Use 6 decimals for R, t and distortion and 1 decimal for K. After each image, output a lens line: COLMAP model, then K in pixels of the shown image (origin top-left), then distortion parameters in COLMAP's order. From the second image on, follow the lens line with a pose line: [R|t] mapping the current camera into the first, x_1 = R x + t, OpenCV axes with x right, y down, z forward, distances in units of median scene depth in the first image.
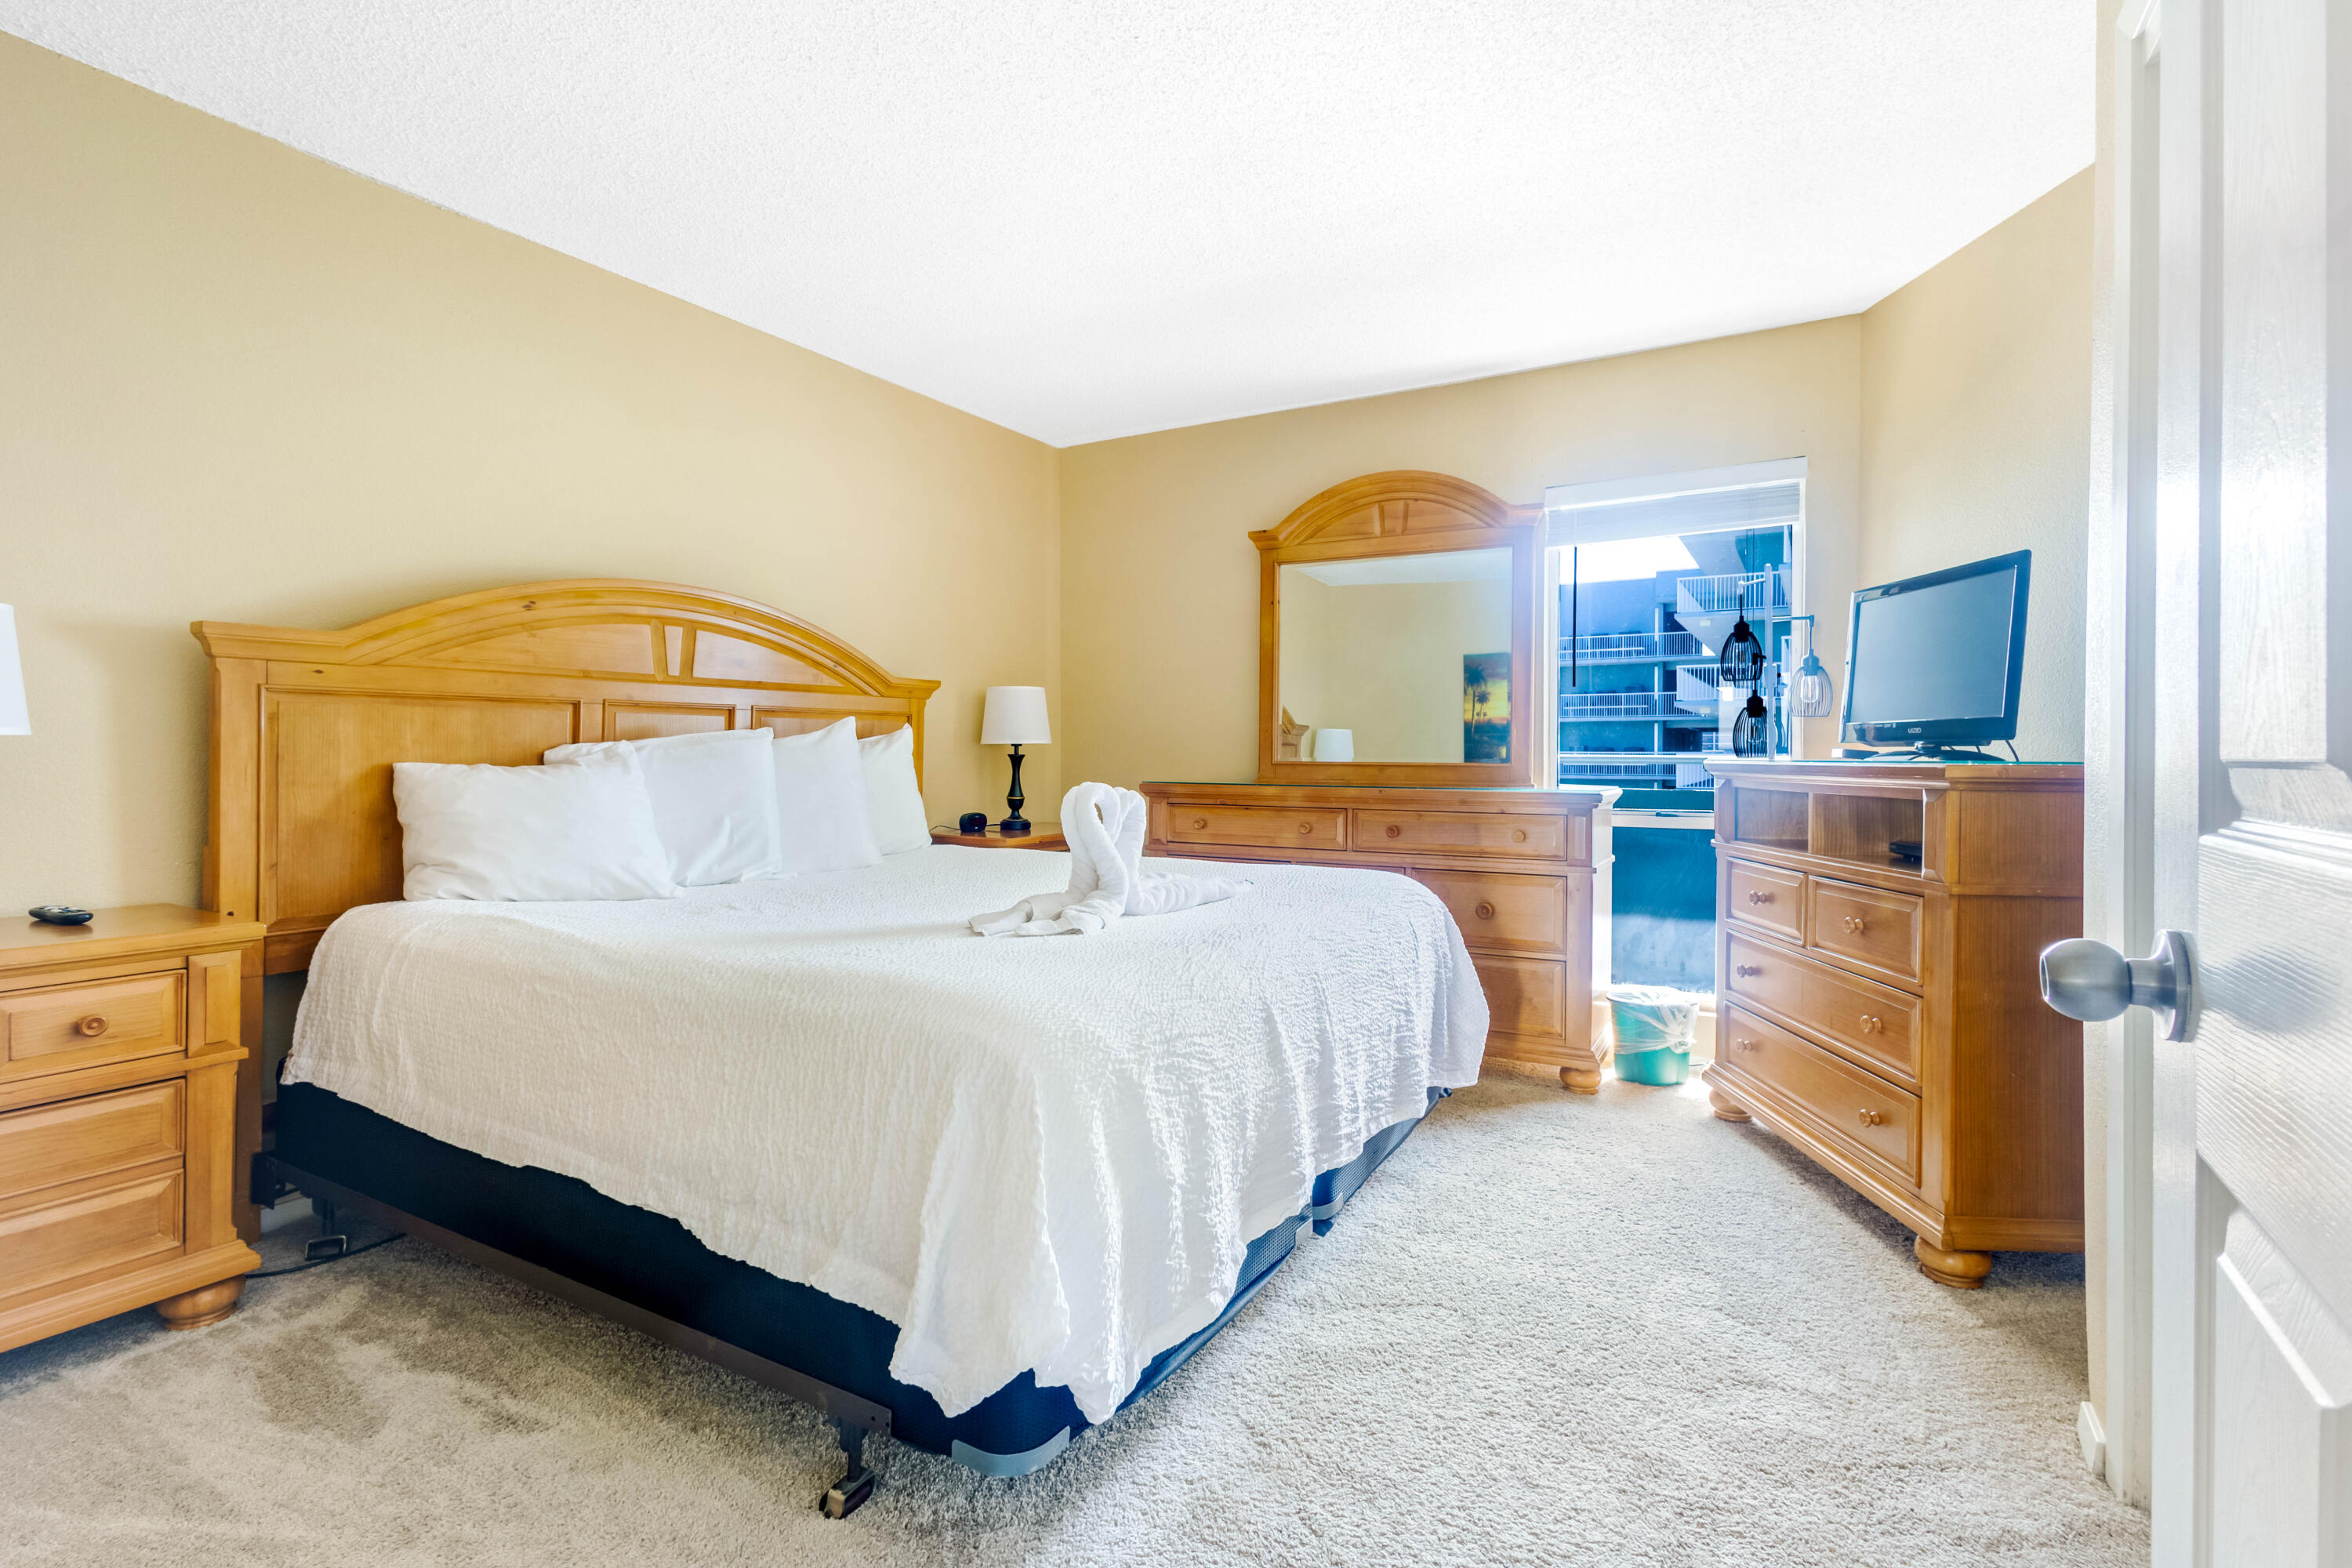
lens RADIAL K [[1138.9, 0, 1163.8], [0, 1138.9, 724.2], [0, 0, 1]] dist [0.011684, -0.000404]
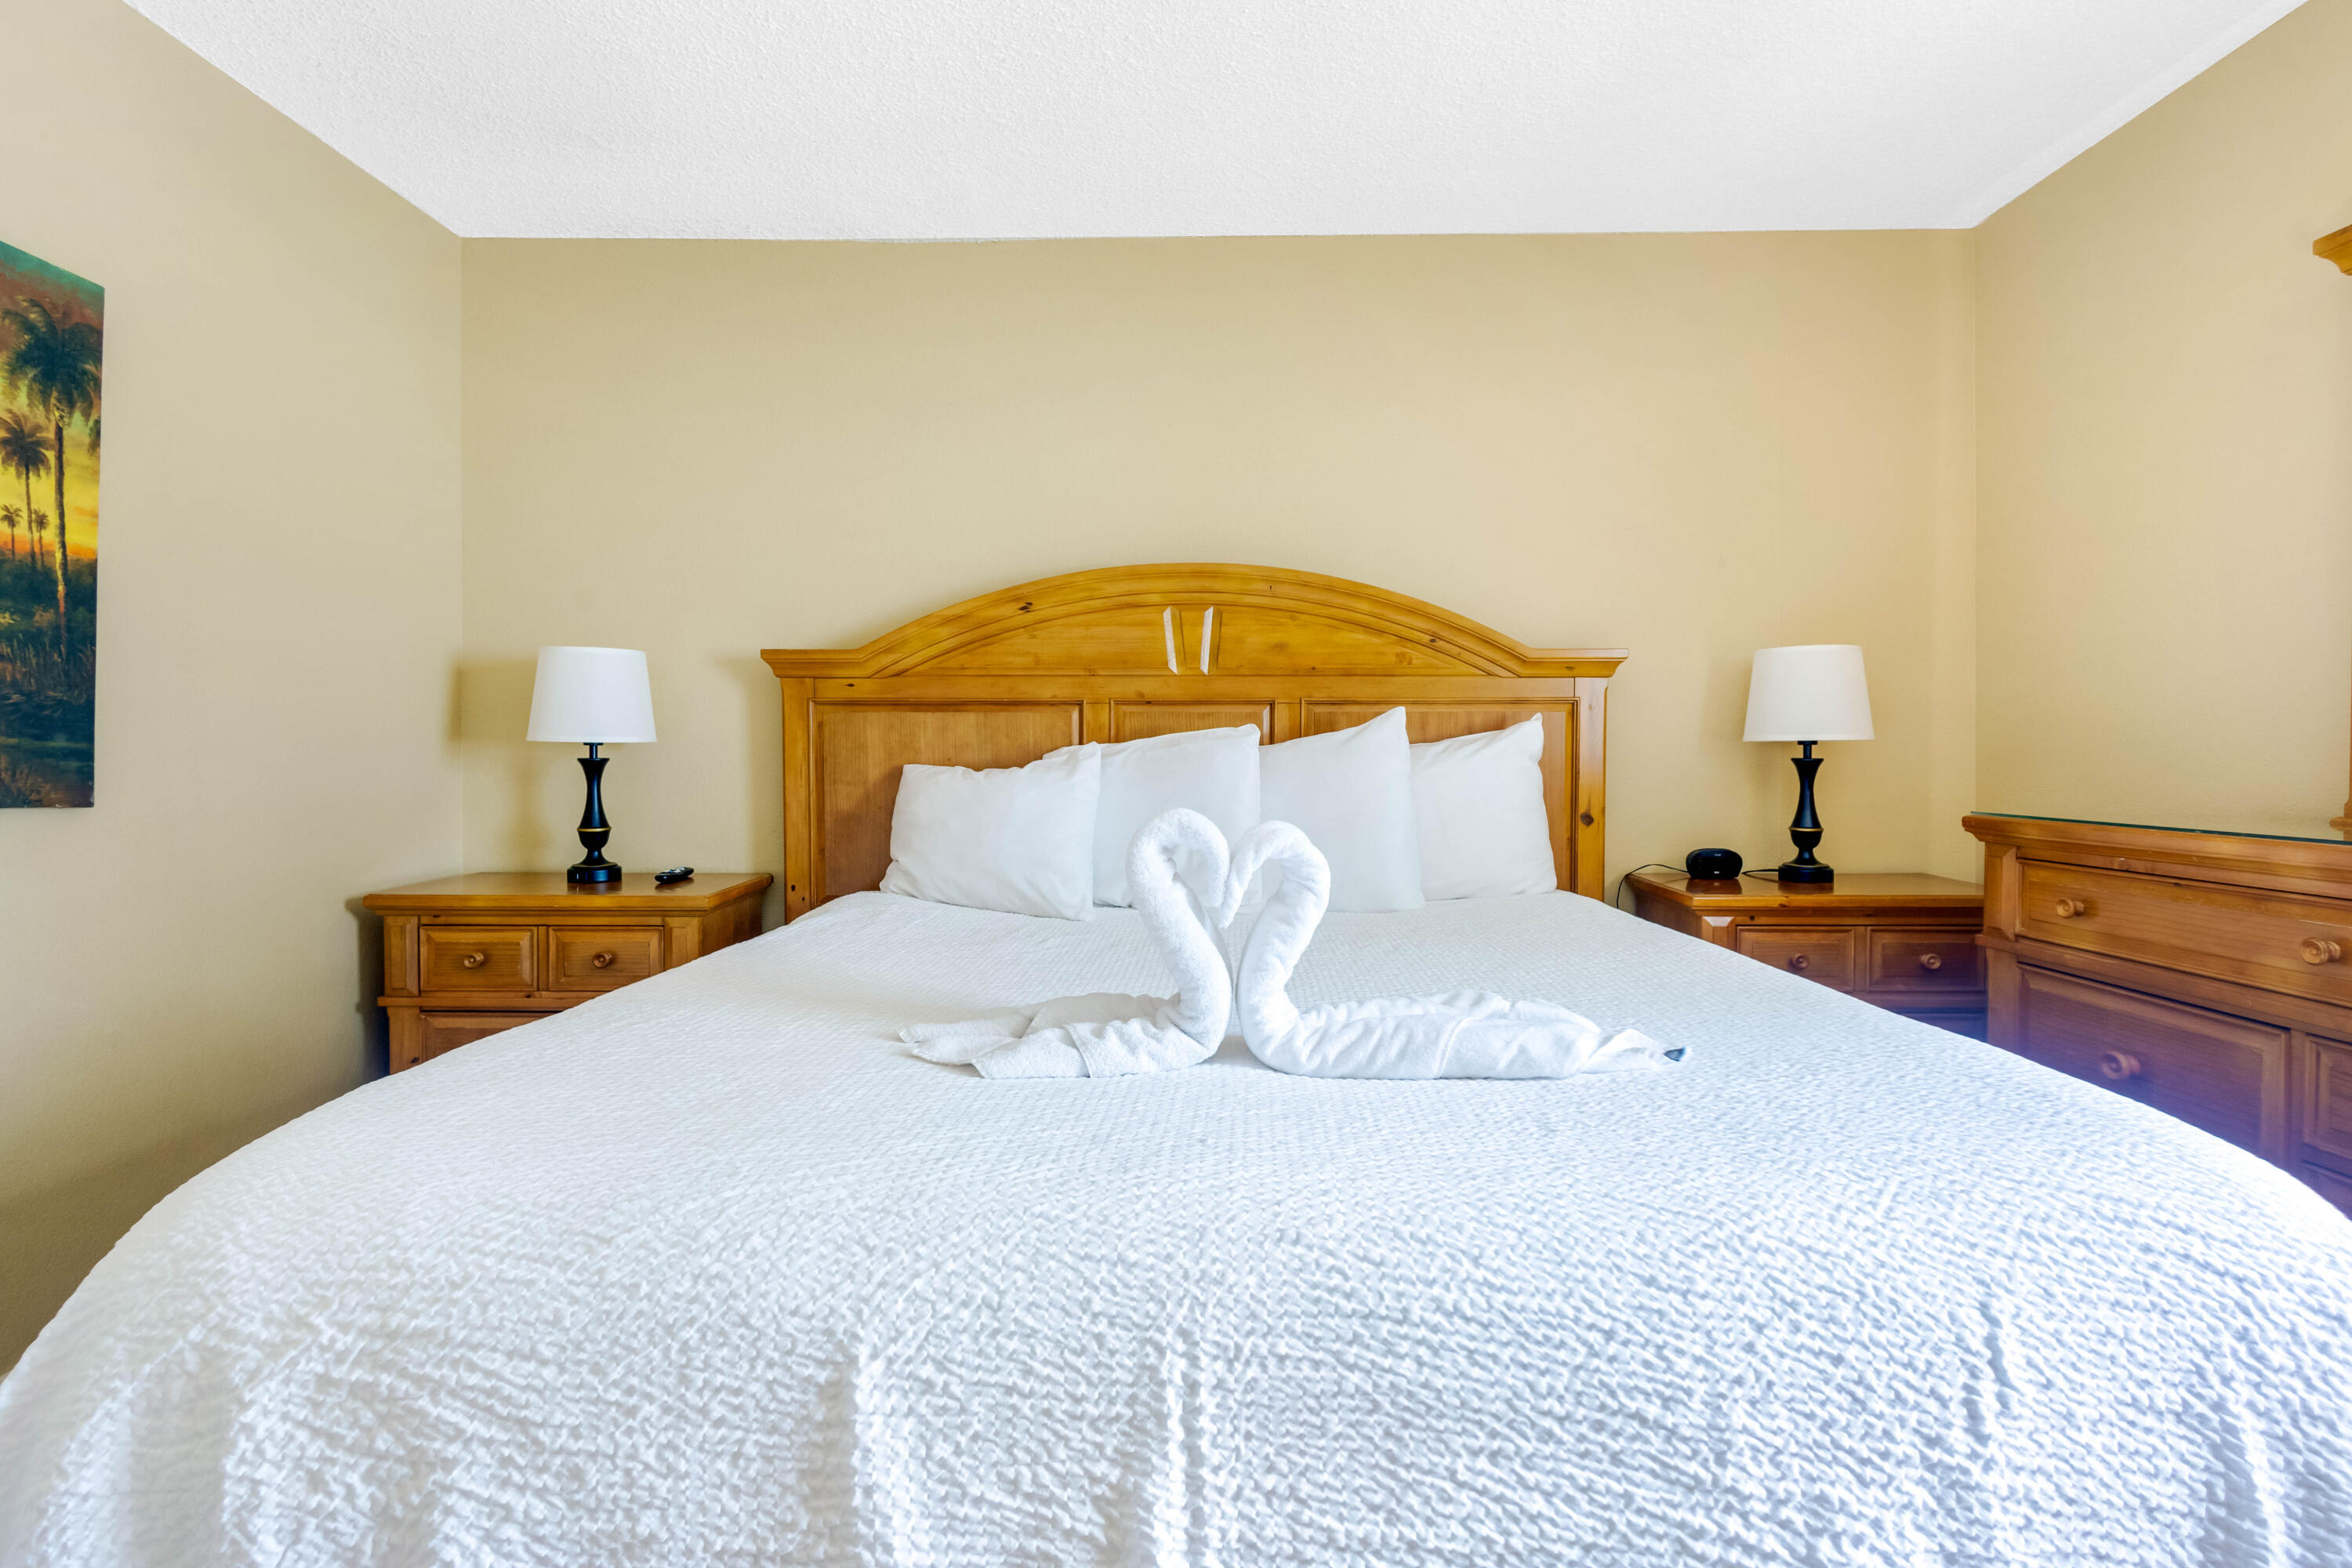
lens RADIAL K [[1138.9, 0, 1163.8], [0, 1138.9, 724.2], [0, 0, 1]] dist [0.011684, -0.000404]
pose [[0.492356, -0.023662, -0.870072, 0.361053], [0.022266, 0.999646, -0.014587, 0.015054], [0.870109, -0.012191, 0.492709, 0.618501]]
